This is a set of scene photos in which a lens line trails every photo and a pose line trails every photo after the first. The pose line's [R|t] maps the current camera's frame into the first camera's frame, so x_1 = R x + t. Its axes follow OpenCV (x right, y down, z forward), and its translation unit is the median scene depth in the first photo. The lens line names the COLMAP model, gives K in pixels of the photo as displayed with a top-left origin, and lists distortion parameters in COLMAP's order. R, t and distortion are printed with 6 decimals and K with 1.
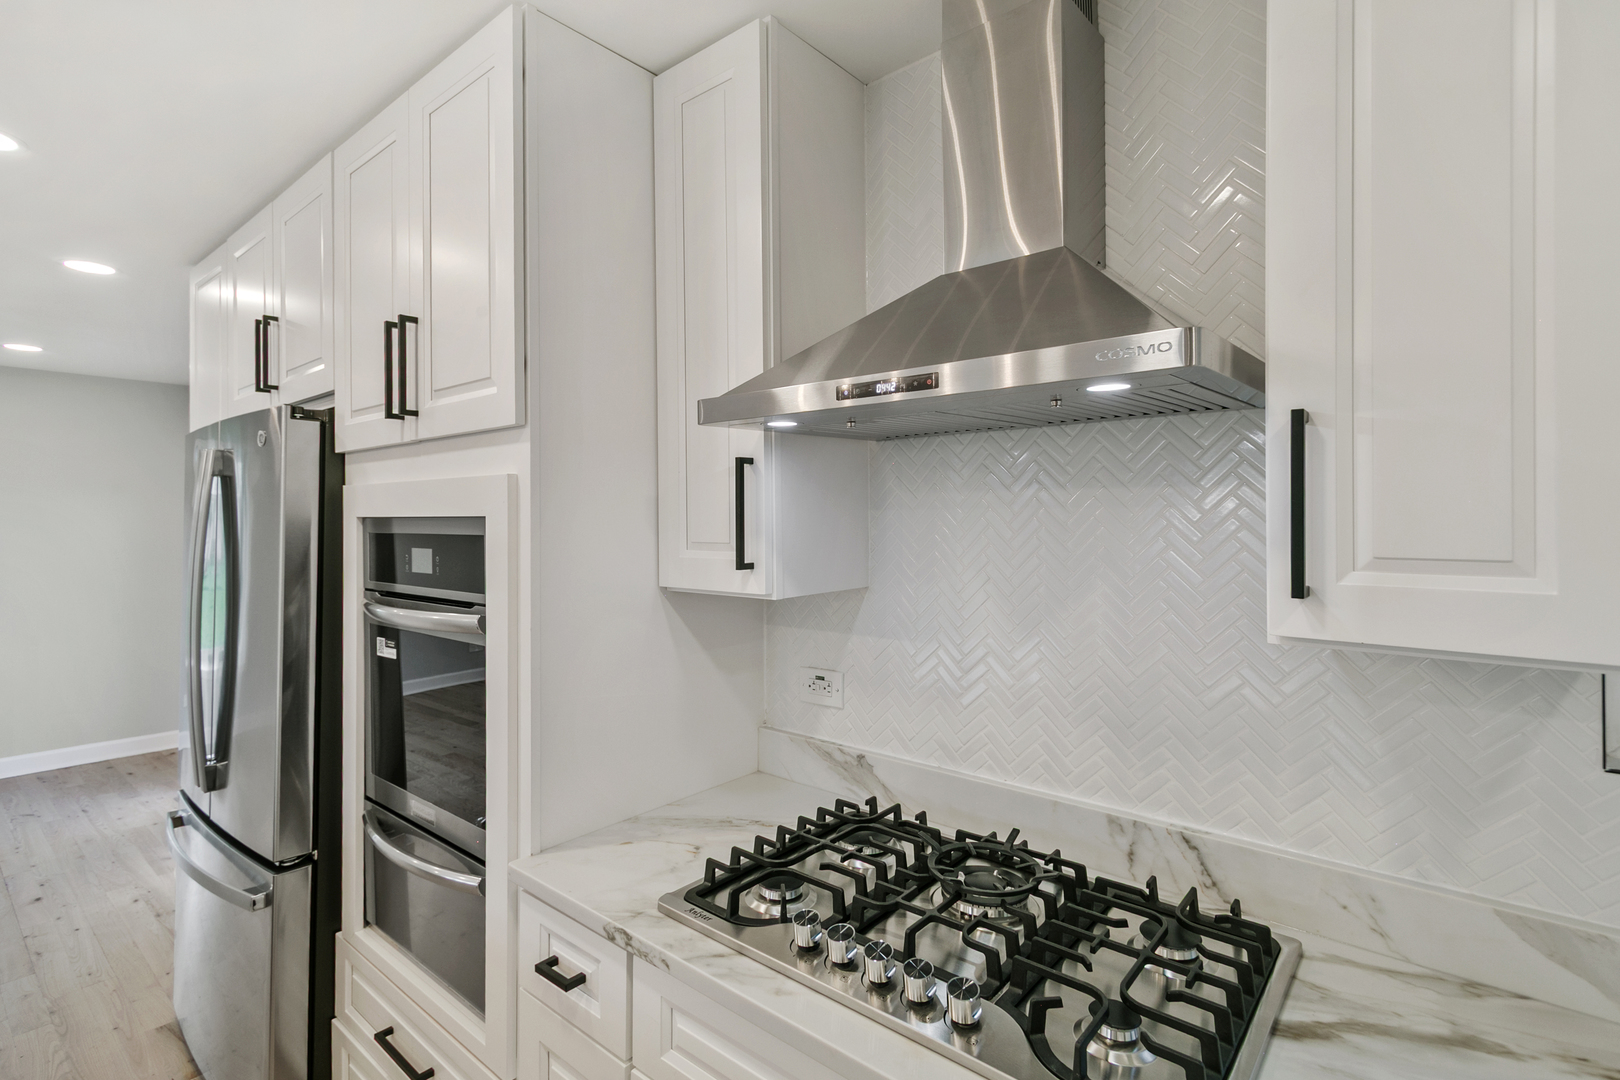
lens RADIAL K [[793.2, 0, 802.9], [0, 793.2, 528.1], [0, 0, 1]] dist [0.004755, 0.000103]
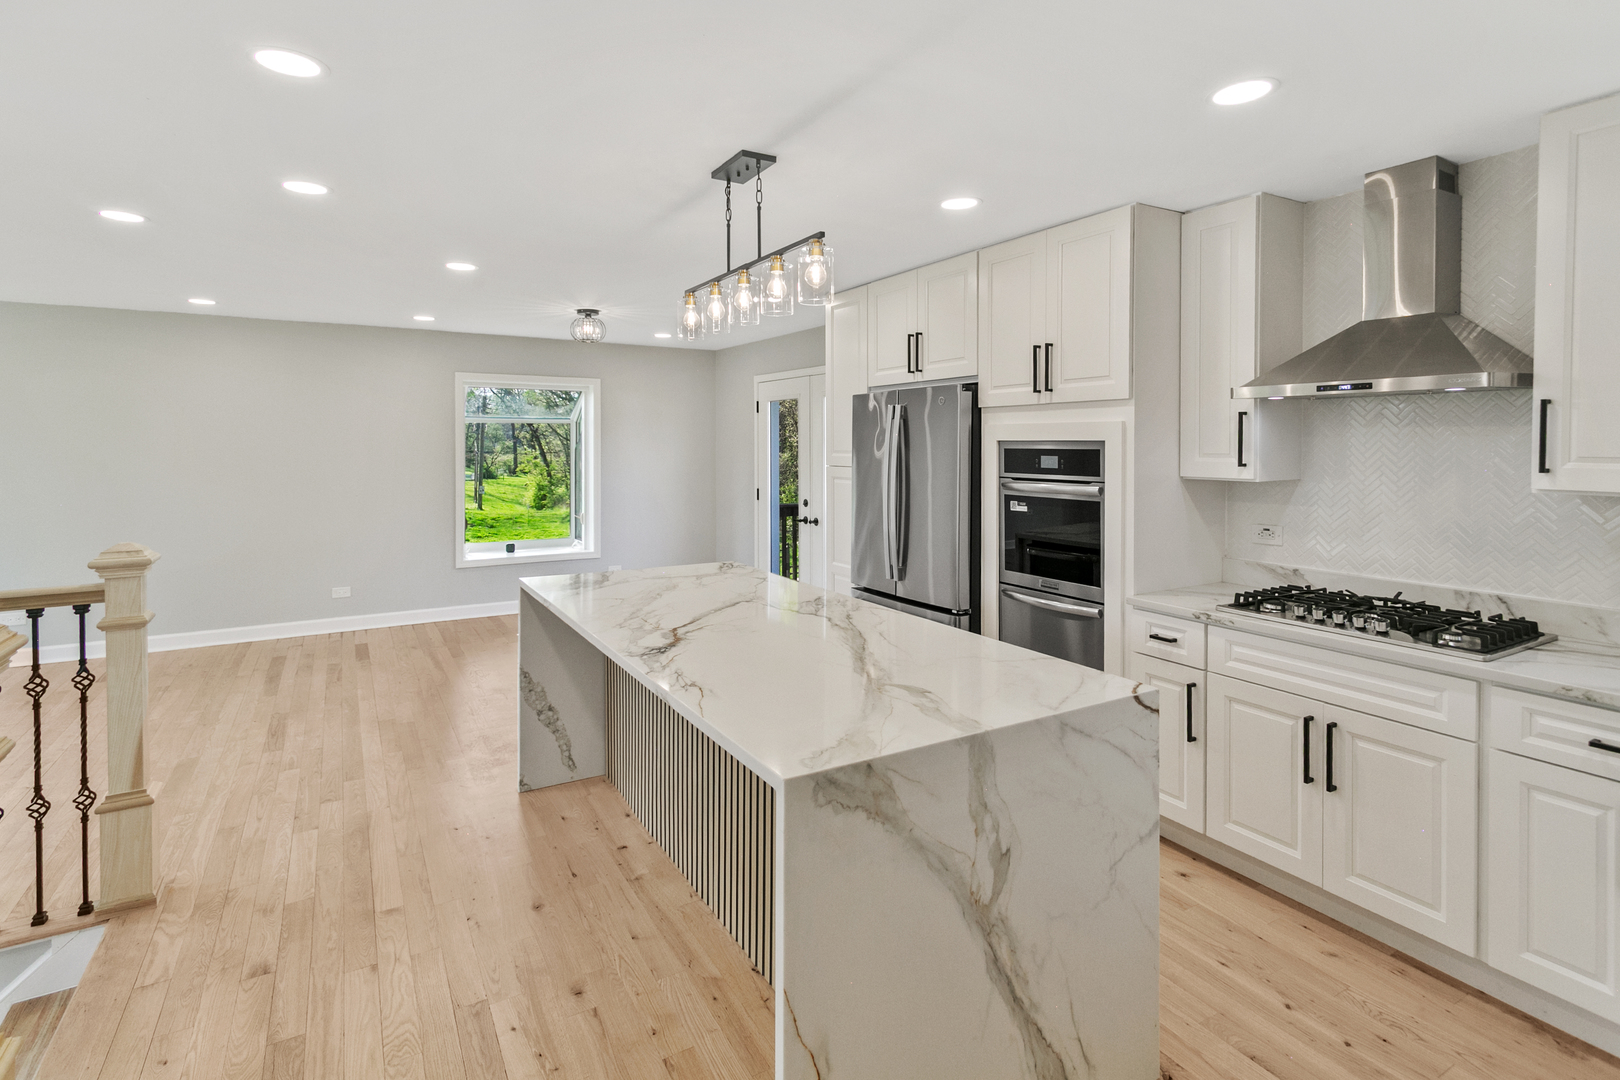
lens RADIAL K [[793.2, 0, 814.1], [0, 793.2, 468.7], [0, 0, 1]] dist [0.004755, 0.000103]
pose [[0.942251, 0.011662, -0.334706, -0.423743], [-0.003850, 0.999705, 0.023995, 0.012899], [0.334887, -0.021321, 0.942017, -1.285544]]
